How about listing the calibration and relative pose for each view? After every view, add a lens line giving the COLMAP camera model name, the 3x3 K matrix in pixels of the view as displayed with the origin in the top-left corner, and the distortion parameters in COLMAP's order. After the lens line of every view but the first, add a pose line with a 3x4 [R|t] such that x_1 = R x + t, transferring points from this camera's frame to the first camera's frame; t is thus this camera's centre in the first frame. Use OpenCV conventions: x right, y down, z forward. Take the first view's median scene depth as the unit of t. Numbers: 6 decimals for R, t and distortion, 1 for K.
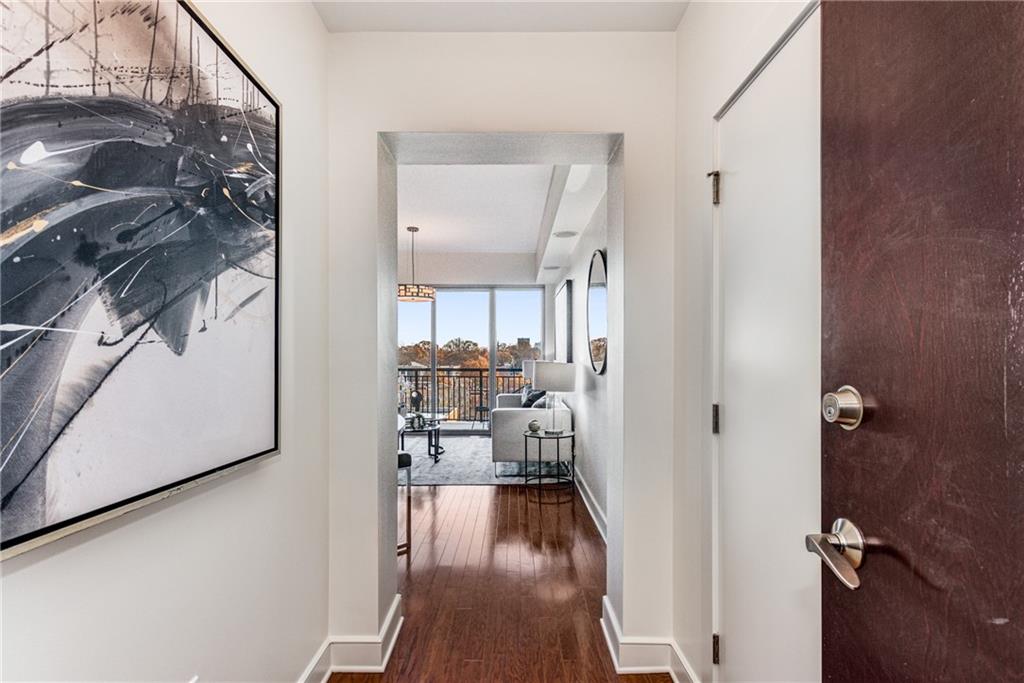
lens RADIAL K [[492.1, 0, 511.8], [0, 492.1, 350.6], [0, 0, 1]] dist [0.008526, 0.000061]
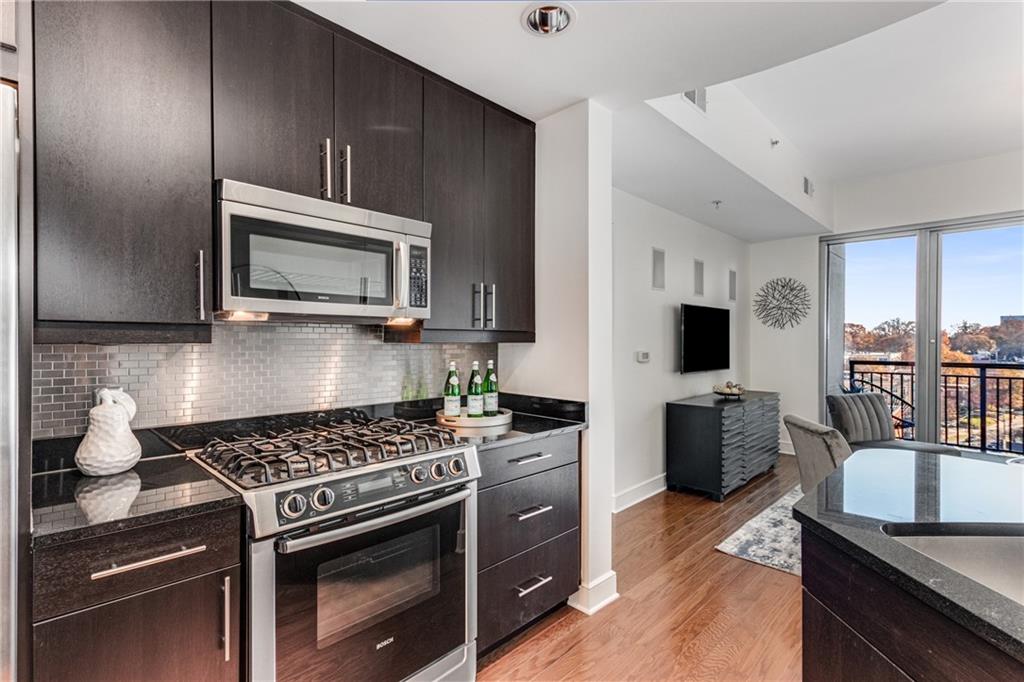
lens RADIAL K [[476.4, 0, 513.1], [0, 476.4, 344.1], [0, 0, 1]] dist [0.014102, -0.000766]
pose [[0.712398, 0.005325, -0.701756, -0.283523], [0.007423, 0.999858, 0.015123, -0.001262], [0.701737, -0.015983, 0.712257, 0.276458]]
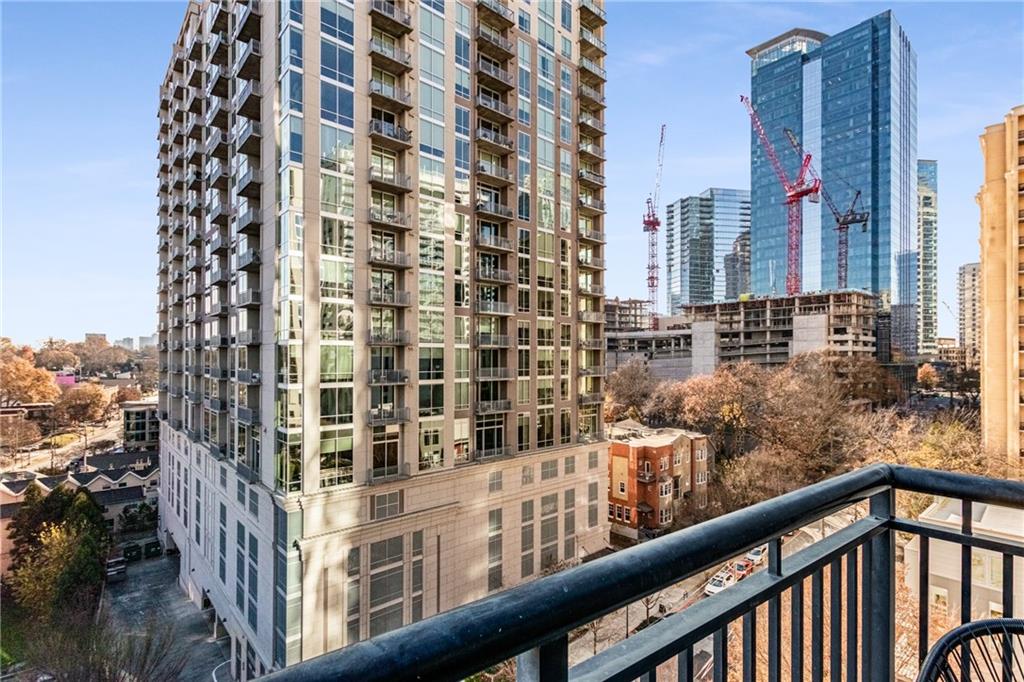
lens RADIAL K [[484.3, 0, 513.7], [0, 484.3, 355.8], [0, 0, 1]] dist [-0.000917, -0.001353]
pose [[0.740411, 0.004642, 0.672139, -0.170794], [-0.009900, 0.999943, 0.003999, 0.008505], [-0.672082, -0.009615, 0.740415, 1.424776]]
